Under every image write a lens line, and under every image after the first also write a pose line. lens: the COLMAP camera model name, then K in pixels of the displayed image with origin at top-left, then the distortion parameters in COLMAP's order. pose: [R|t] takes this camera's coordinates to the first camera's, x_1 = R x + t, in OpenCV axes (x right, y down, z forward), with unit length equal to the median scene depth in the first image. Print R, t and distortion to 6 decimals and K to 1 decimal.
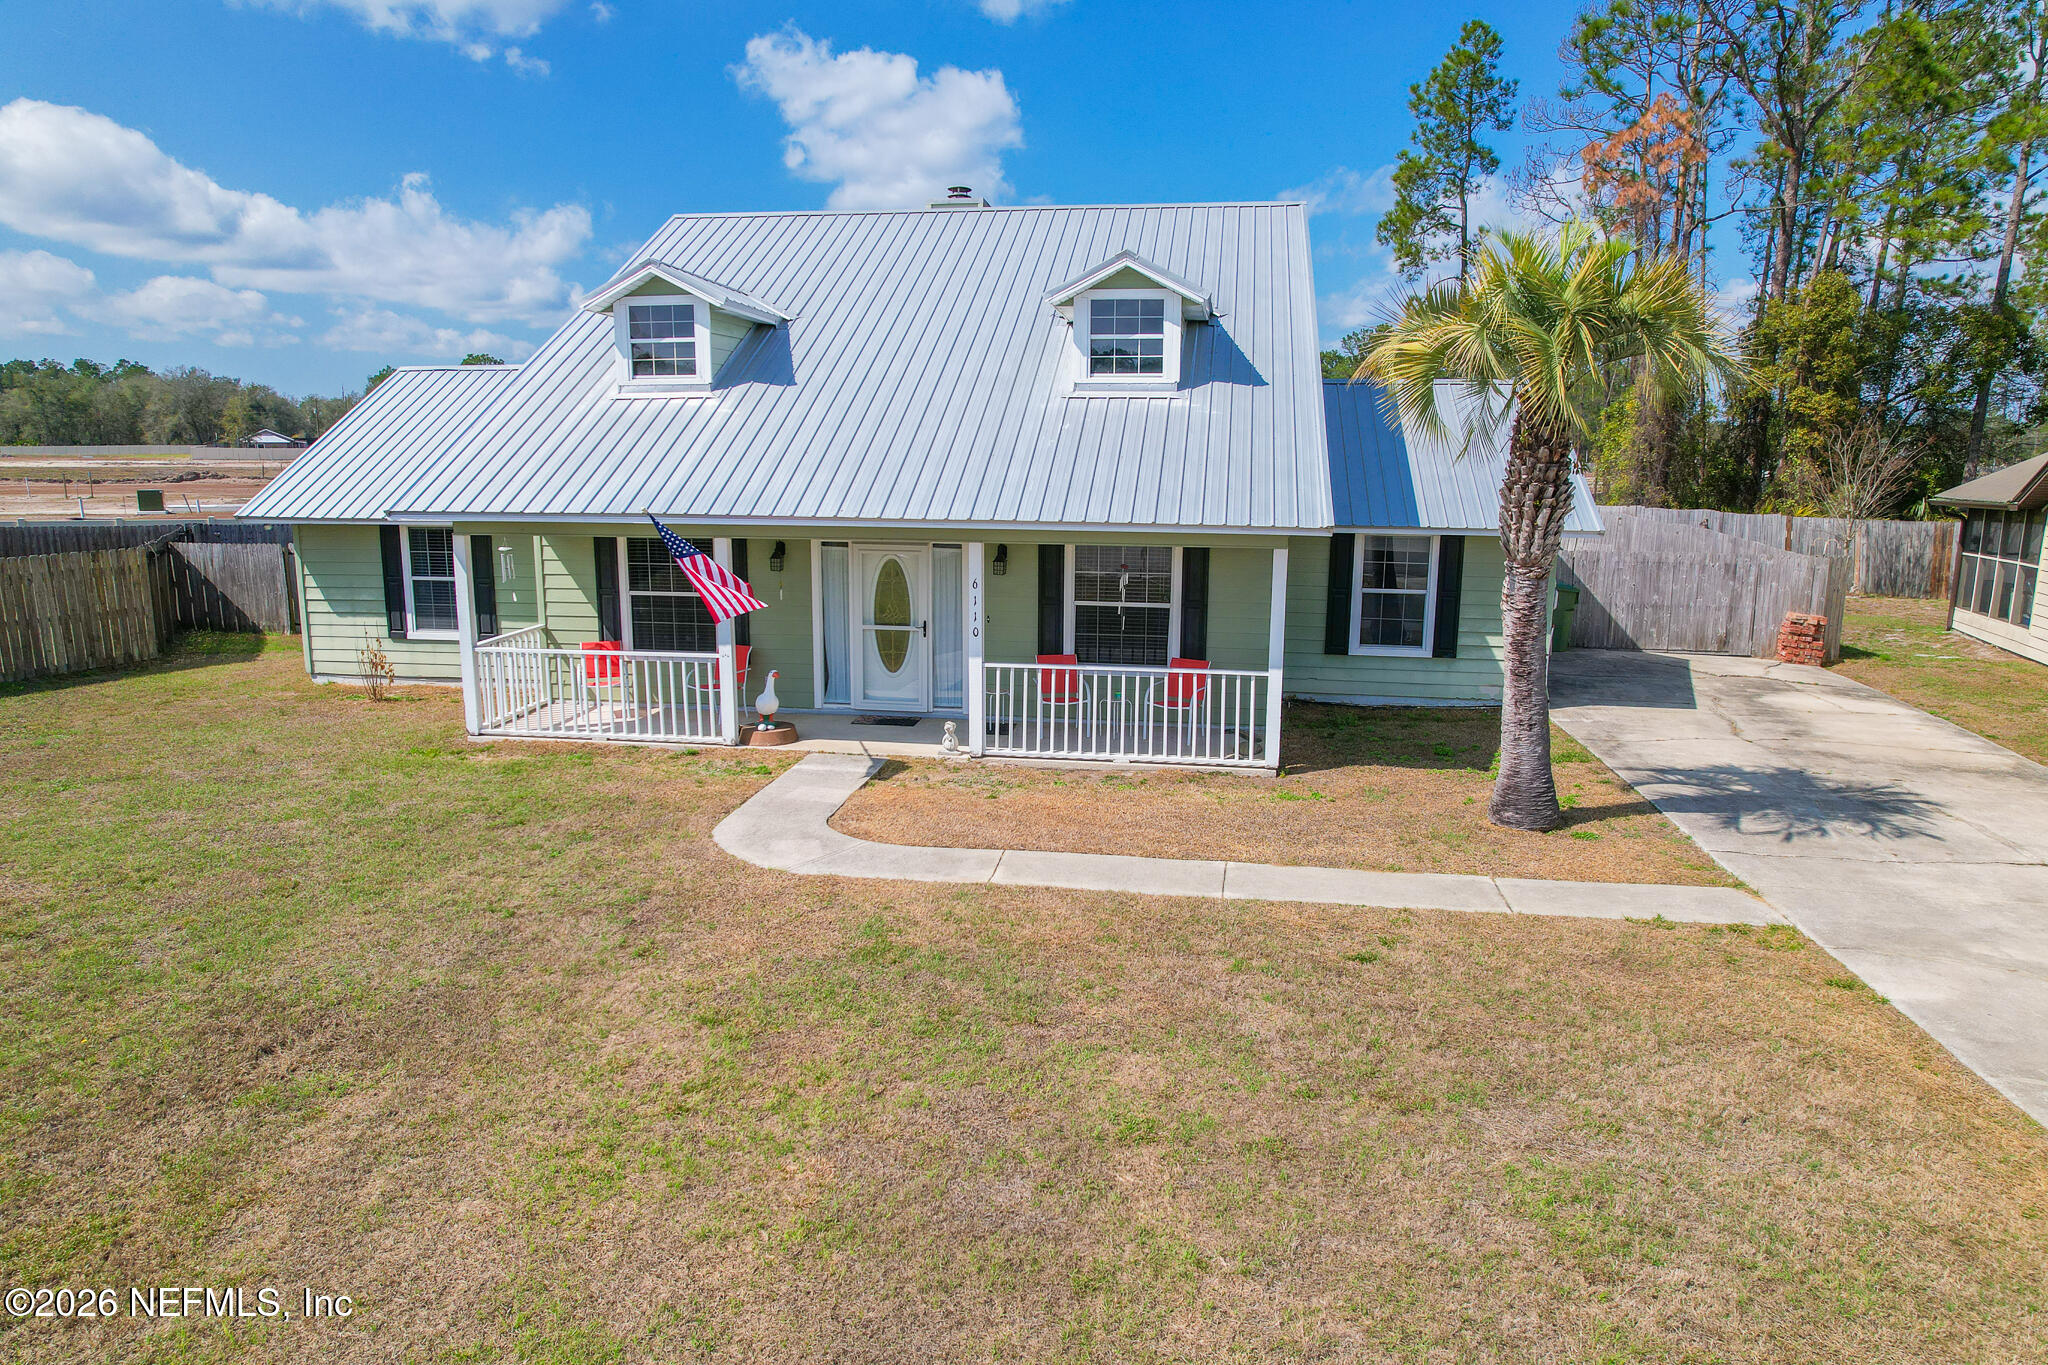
lens RADIAL K [[1327.0, 0, 1004.6], [0, 1327.0, 694.9], [0, 0, 1]] dist [-0.047126, 0.026534]
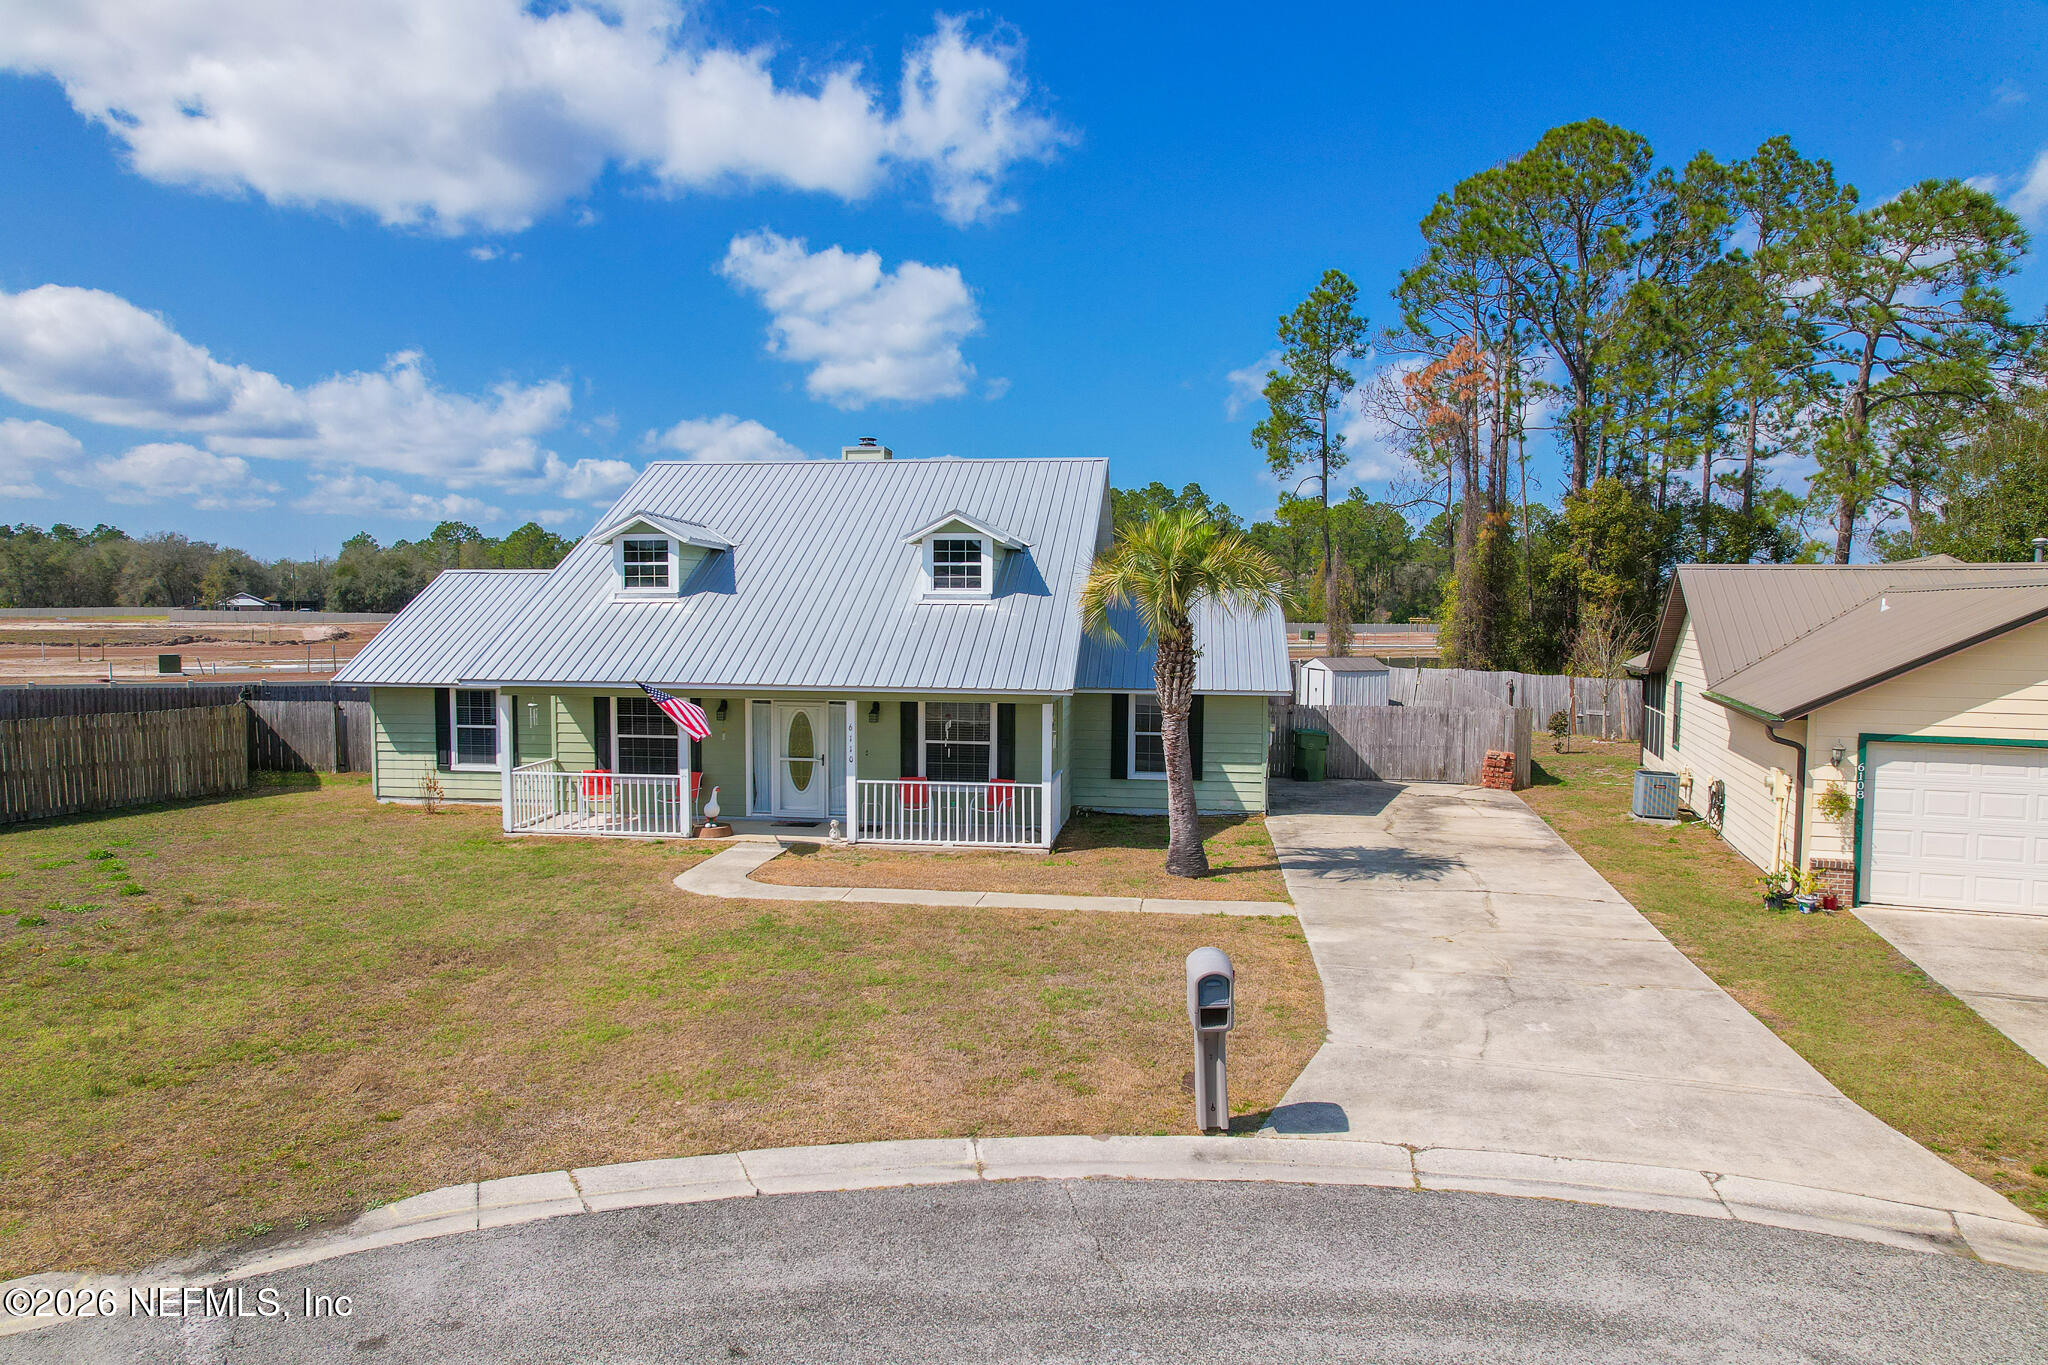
lens RADIAL K [[1327.0, 0, 1017.3], [0, 1327.0, 684.2], [0, 0, 1]] dist [-0.047126, 0.026534]
pose [[0.999383, -0.001591, 0.035088, 0.096085], [0.006066, 0.991781, -0.127802, 0.052202], [-0.034596, 0.127936, 0.991179, -0.432895]]
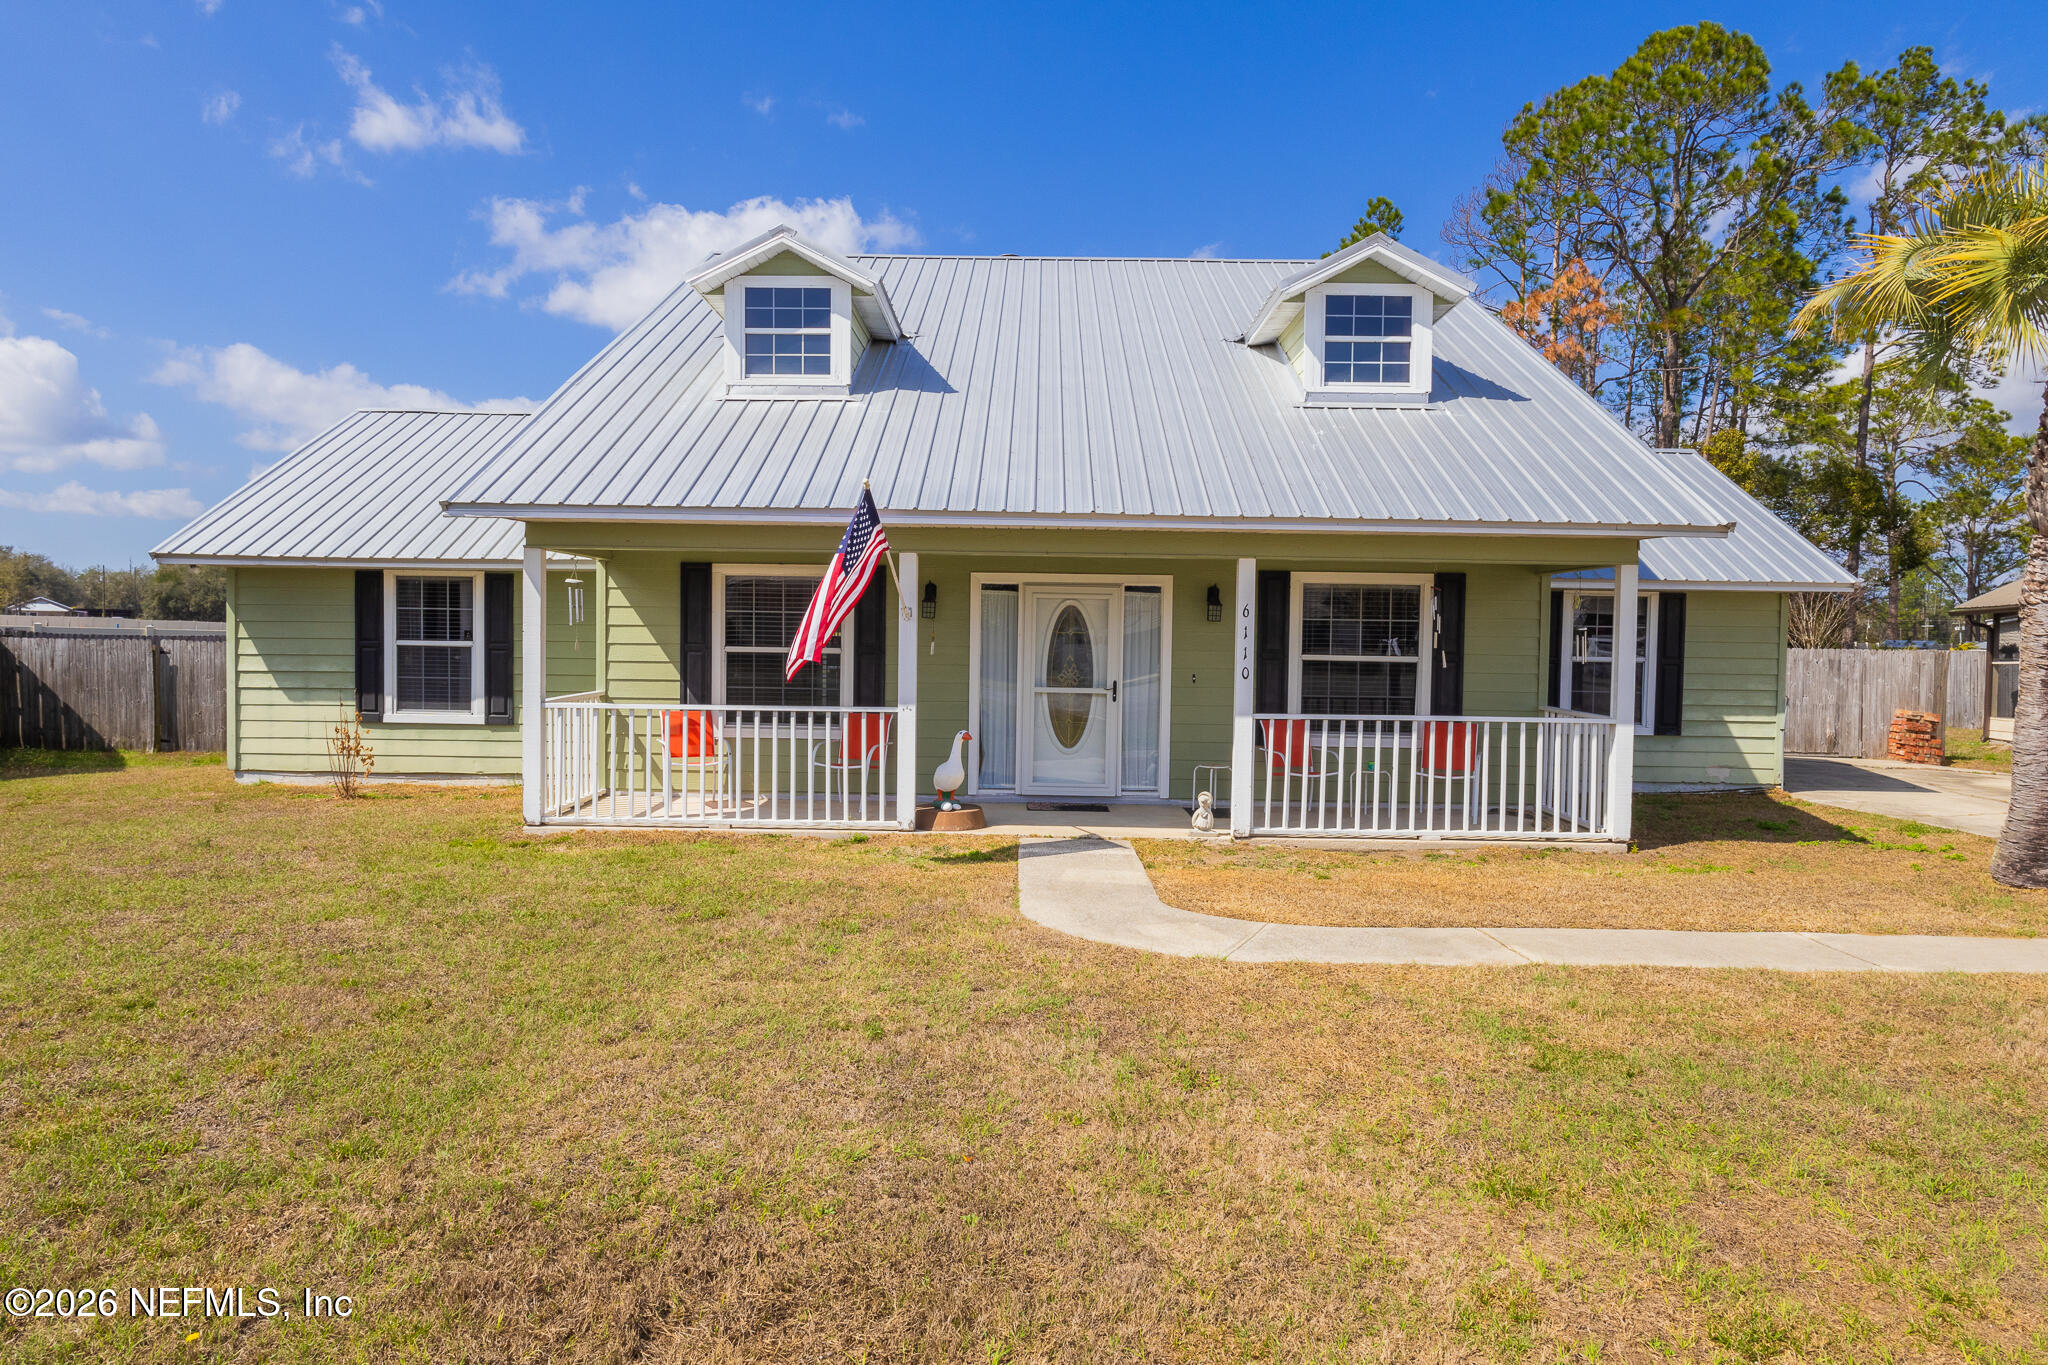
lens RADIAL K [[1287.6, 0, 1032.2], [0, 1287.6, 664.7], [0, 0, 1]] dist [0.000323, 0.001207]
pose [[0.987939, 0.005967, 0.154729, -0.222242], [0.019240, 0.986783, -0.160901, 0.056806], [-0.153644, 0.161938, 0.974766, 0.237726]]
